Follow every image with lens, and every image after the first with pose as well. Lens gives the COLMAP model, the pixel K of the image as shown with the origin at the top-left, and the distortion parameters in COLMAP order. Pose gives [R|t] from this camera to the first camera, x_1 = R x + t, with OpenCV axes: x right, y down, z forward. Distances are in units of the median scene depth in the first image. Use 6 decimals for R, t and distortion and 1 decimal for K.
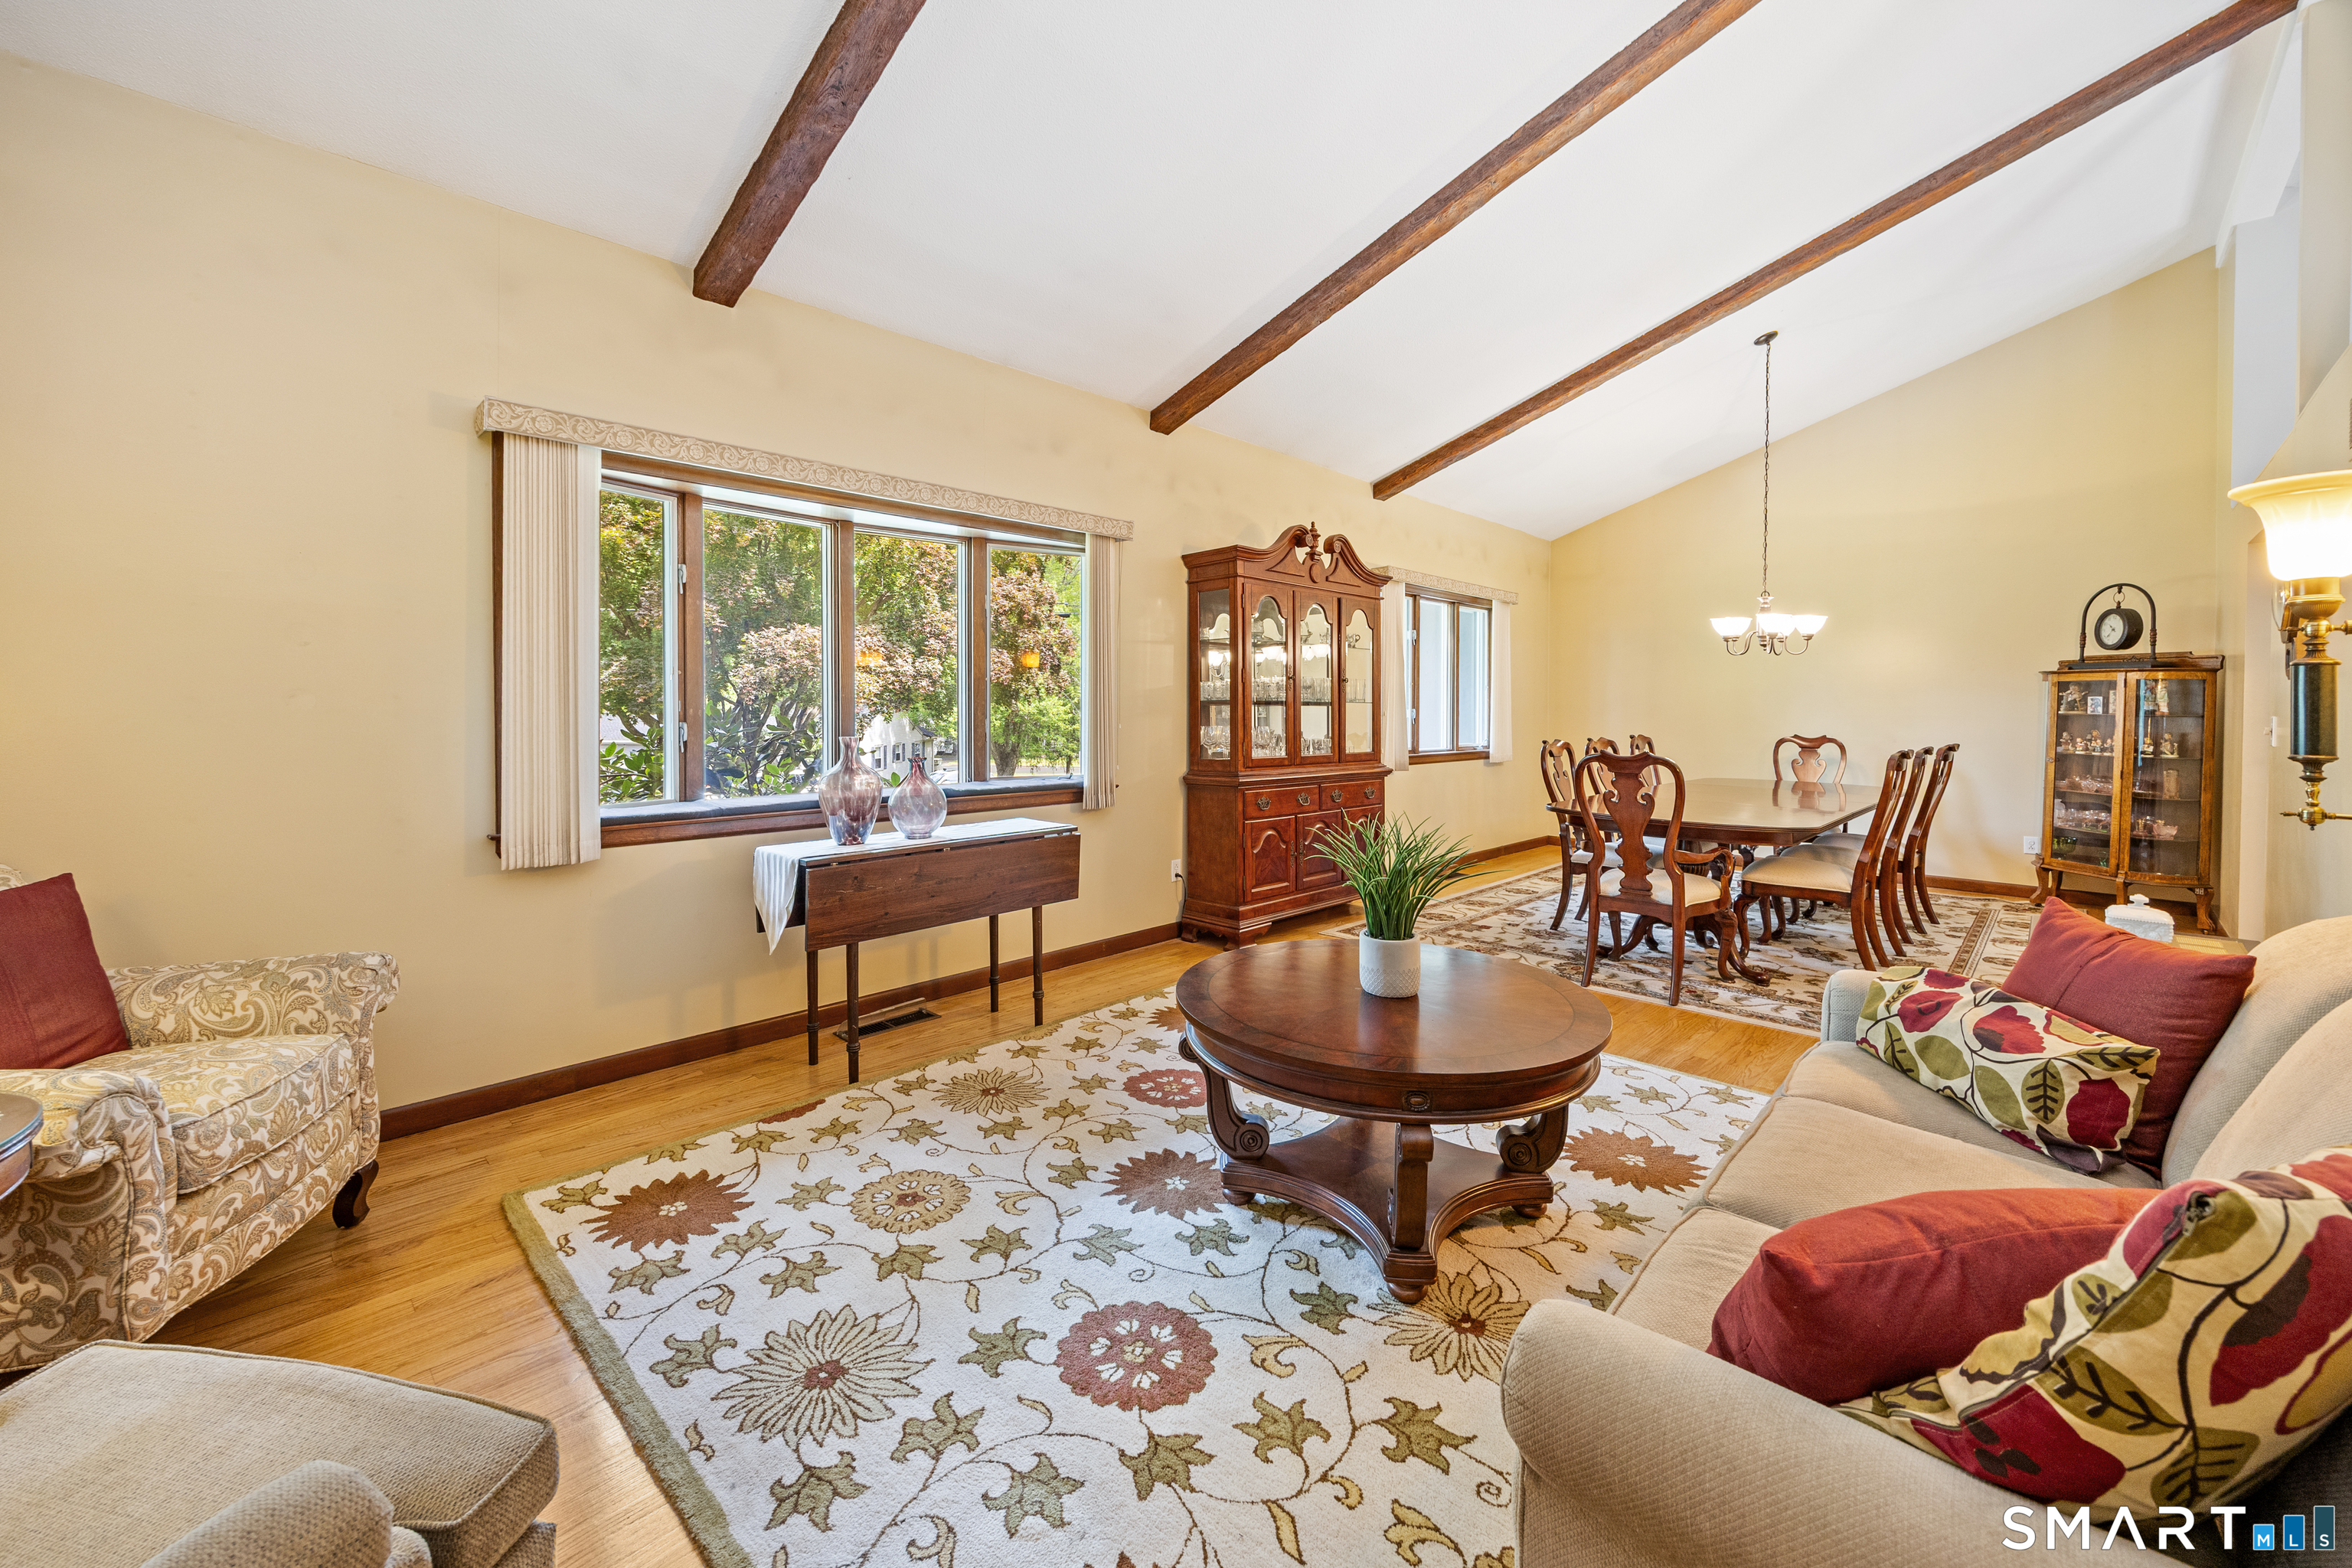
lens RADIAL K [[939.6, 0, 1157.3], [0, 939.6, 709.8], [0, 0, 1]] dist [-0.002439, -0.000152]
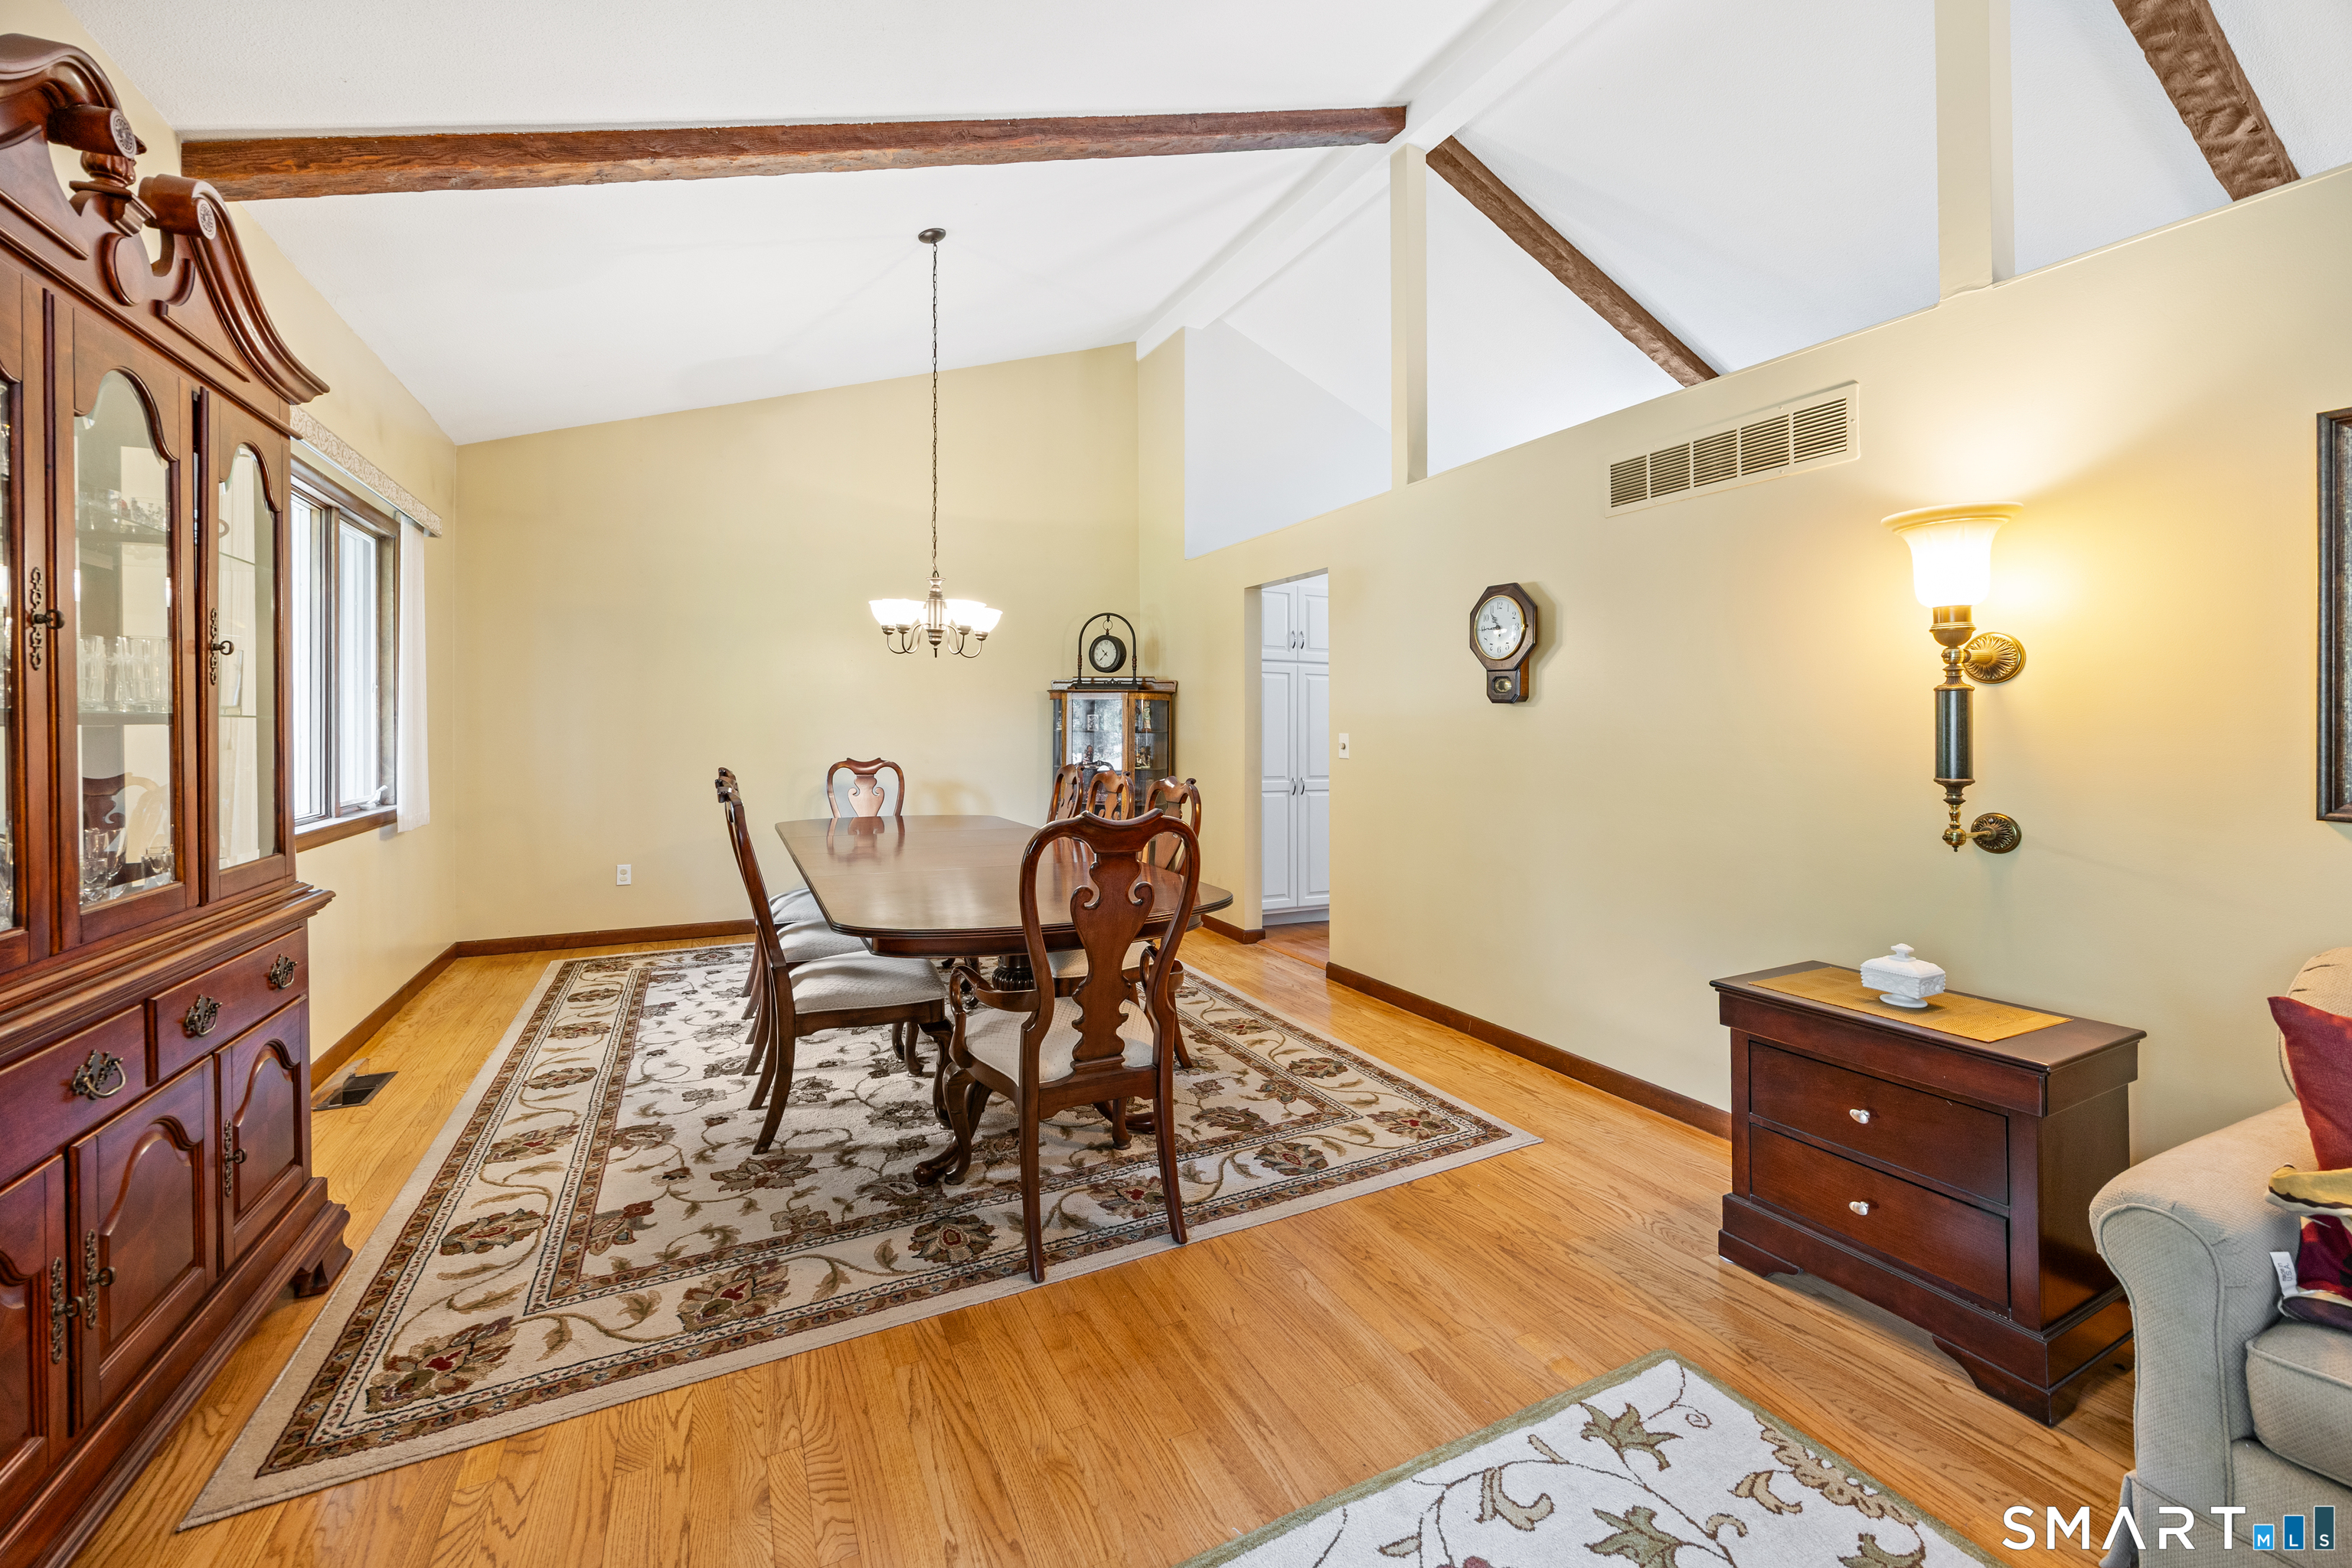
lens RADIAL K [[939.6, 0, 1150.7], [0, 939.6, 711.1], [0, 0, 1]] dist [-0.002439, -0.000152]
pose [[0.312549, 0.012690, 0.949817, -0.013147], [0.000029, 0.999911, -0.013369, -0.007869], [-0.949902, 0.004206, 0.312520, 1.094291]]
